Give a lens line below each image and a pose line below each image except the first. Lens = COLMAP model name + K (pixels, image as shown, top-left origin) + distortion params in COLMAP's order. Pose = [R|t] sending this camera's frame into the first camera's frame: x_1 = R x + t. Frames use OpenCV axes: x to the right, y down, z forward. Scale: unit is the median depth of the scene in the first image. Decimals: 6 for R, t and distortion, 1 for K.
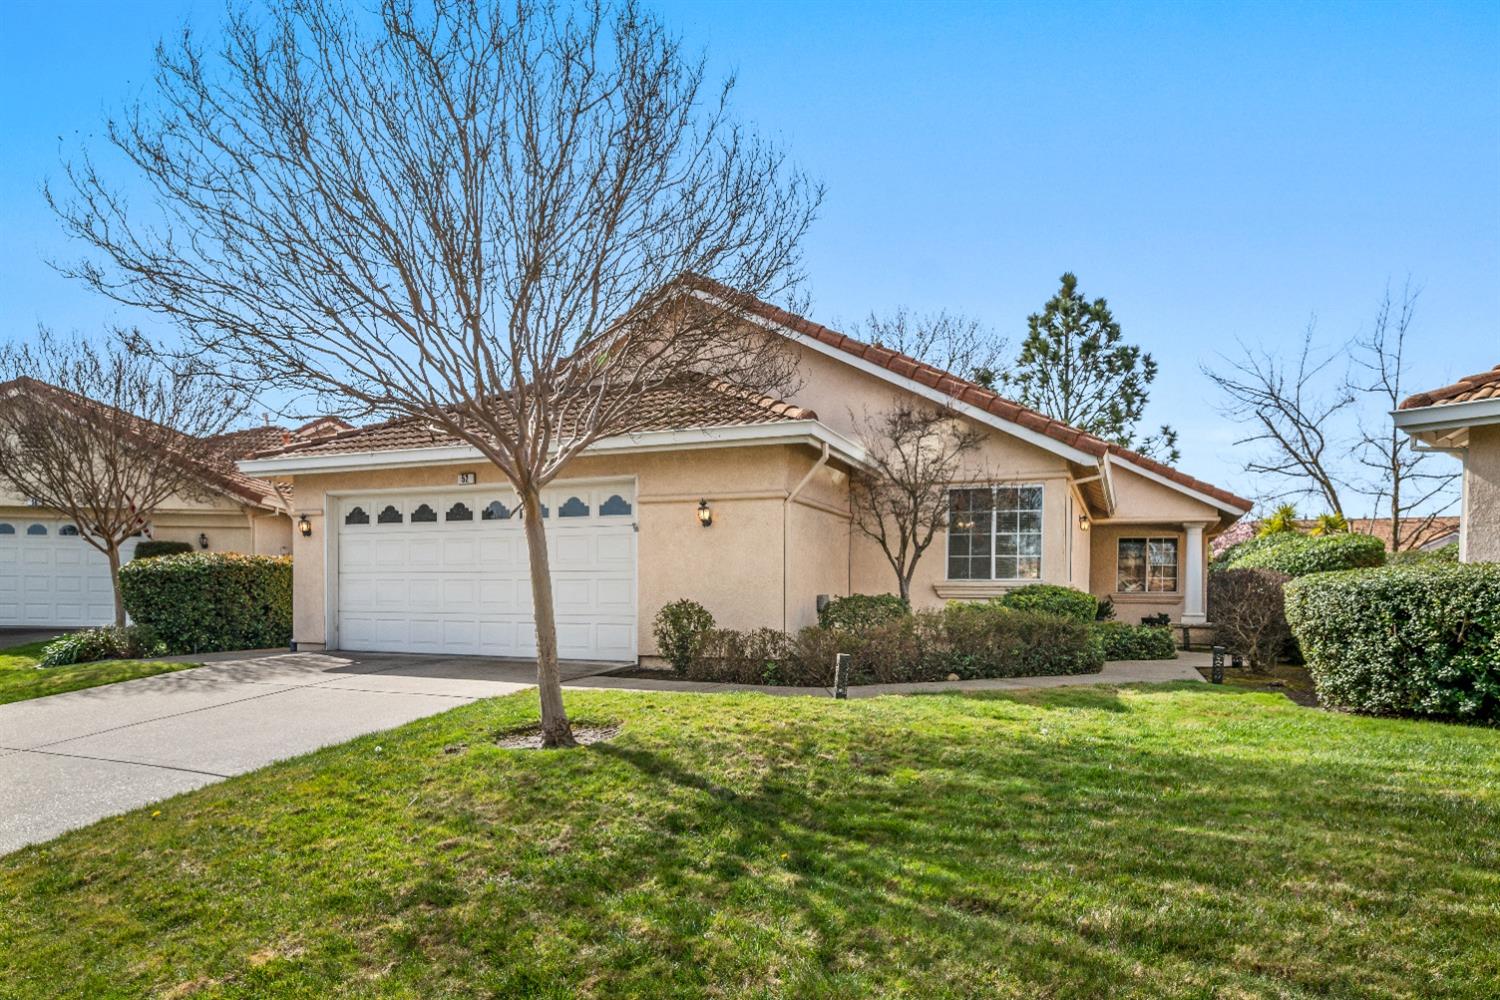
lens RADIAL K [[912.8, 0, 752.3], [0, 912.8, 619.4], [0, 0, 1]] dist [-0.004042, -0.001393]
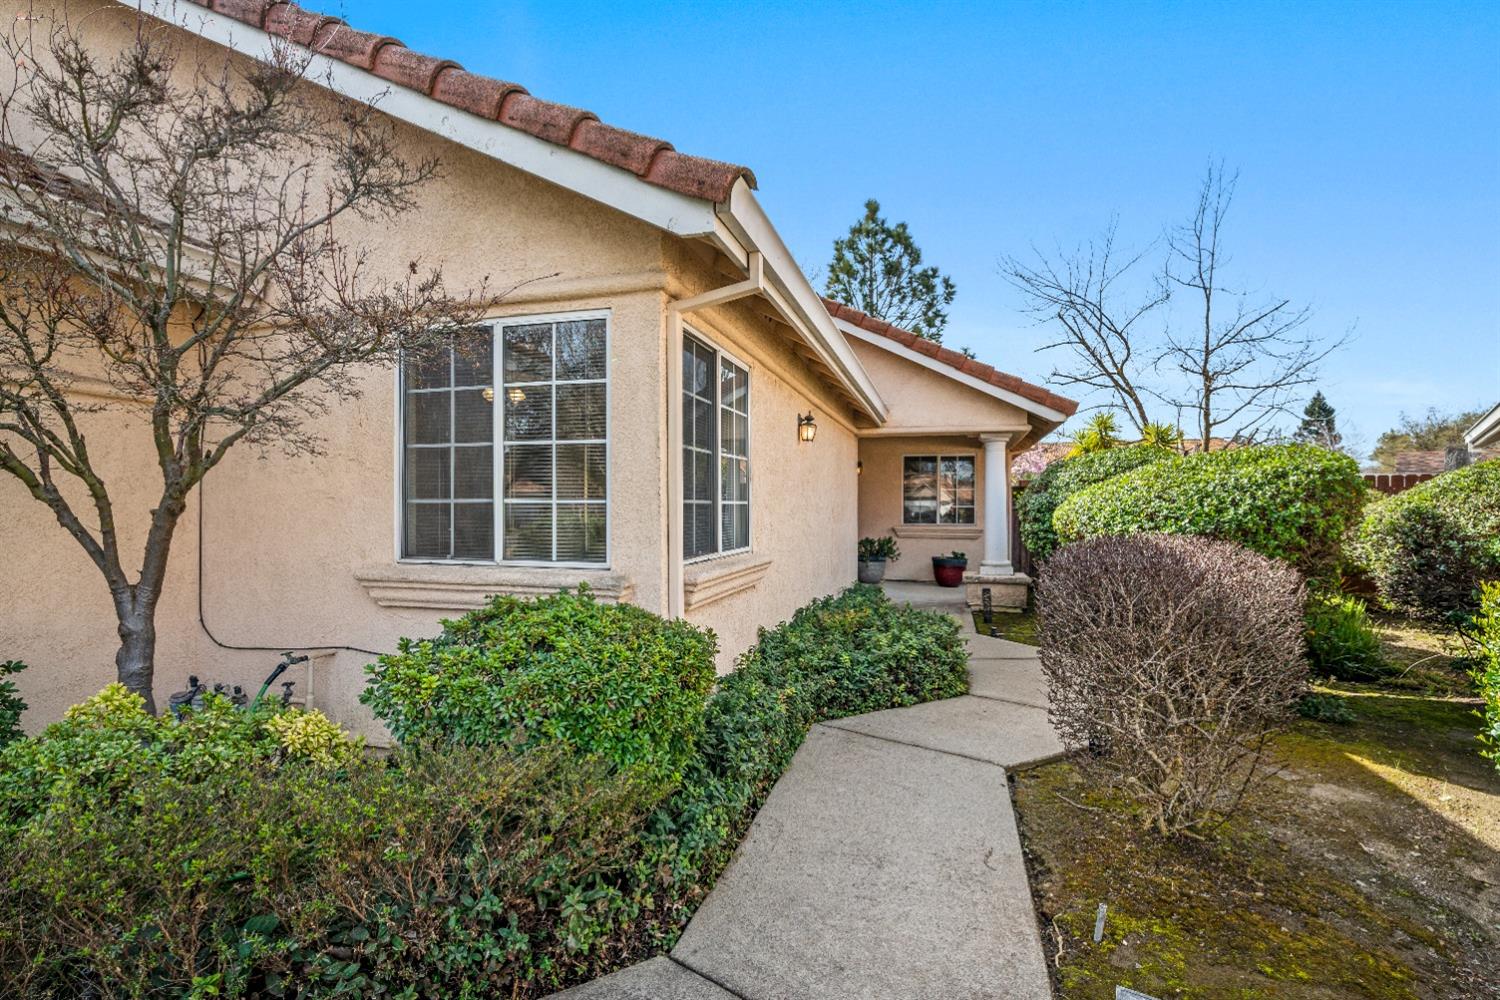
lens RADIAL K [[665.9, 0, 750.0], [0, 665.9, 500.0], [0, 0, 1]] dist [0.012553, 0.000006]
pose [[0.994963, -0.009062, 0.099830, 0.212671], [0.011612, 0.999620, -0.024986, -0.038328], [-0.099565, 0.026019, 0.994691, 0.441534]]
